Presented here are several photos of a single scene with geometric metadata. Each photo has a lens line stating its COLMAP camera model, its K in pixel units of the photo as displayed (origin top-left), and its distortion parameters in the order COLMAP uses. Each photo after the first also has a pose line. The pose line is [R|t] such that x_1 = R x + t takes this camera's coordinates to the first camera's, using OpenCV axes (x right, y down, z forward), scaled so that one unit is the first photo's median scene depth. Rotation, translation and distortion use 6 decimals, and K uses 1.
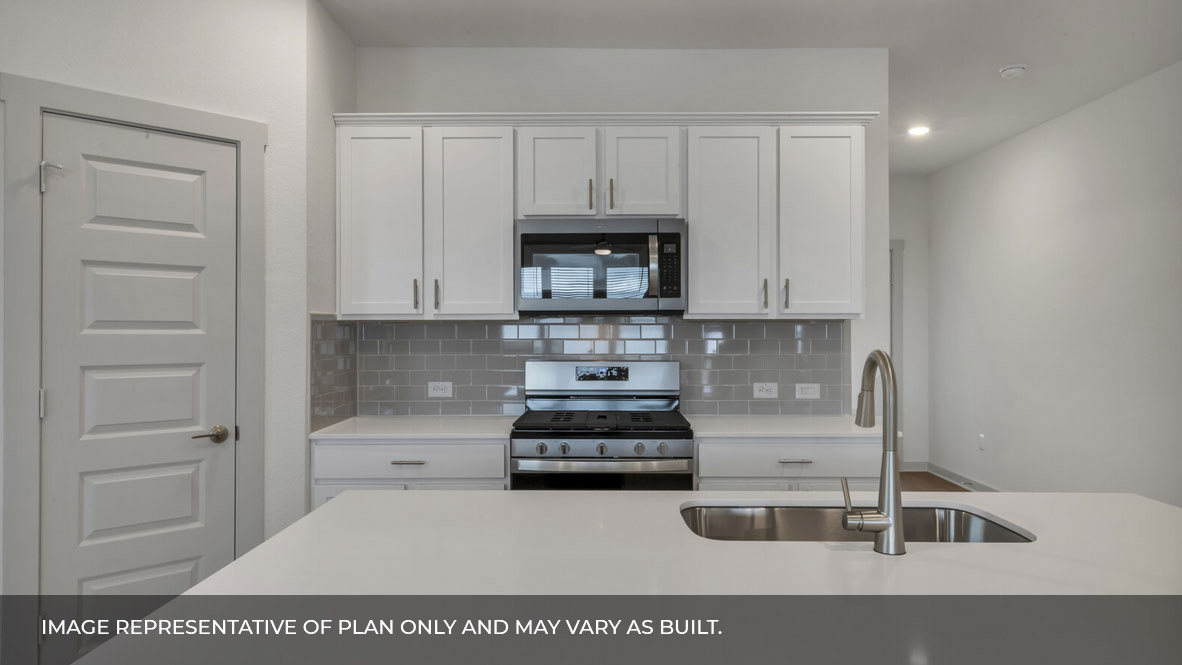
lens RADIAL K [[764.3, 0, 596.2], [0, 764.3, 329.3], [0, 0, 1]] dist [0.015613, -0.002083]
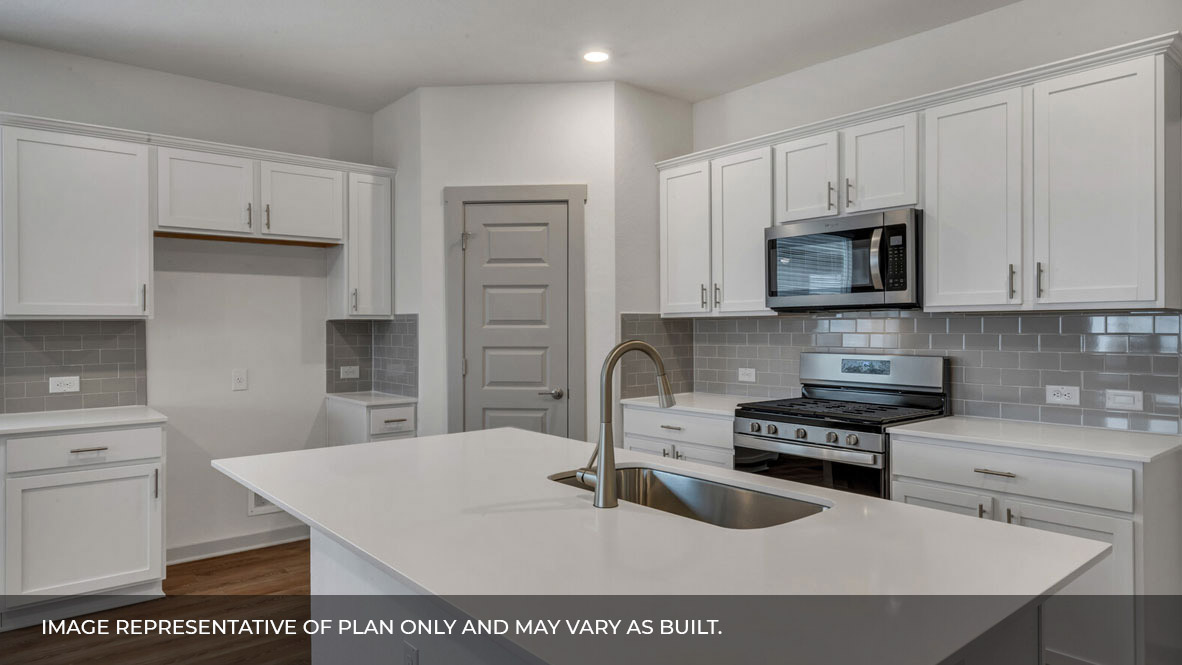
lens RADIAL K [[723.1, 0, 603.3], [0, 723.1, 330.6], [0, 0, 1]] dist [0.001071, -0.000810]
pose [[0.648896, 0.001466, -0.760876, 0.552298], [0.004413, 0.999974, 0.005691, 0.002659], [0.760865, -0.007051, 0.648872, 0.111407]]
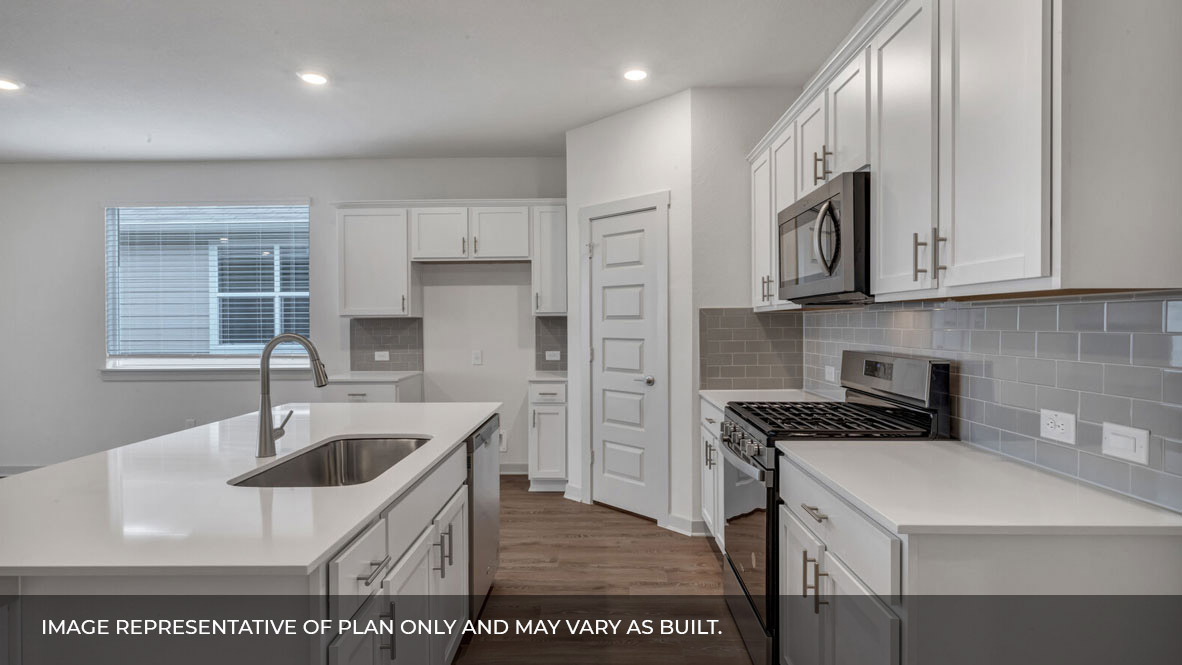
lens RADIAL K [[620.6, 0, 583.1], [0, 620.6, 329.8], [0, 0, 1]] dist [-0.010930, -0.000051]
pose [[-0.043477, 0.011180, -0.998992, 0.744654], [0.006193, 0.999921, 0.010921, 0.005323], [0.999035, -0.005712, -0.043543, 0.756837]]
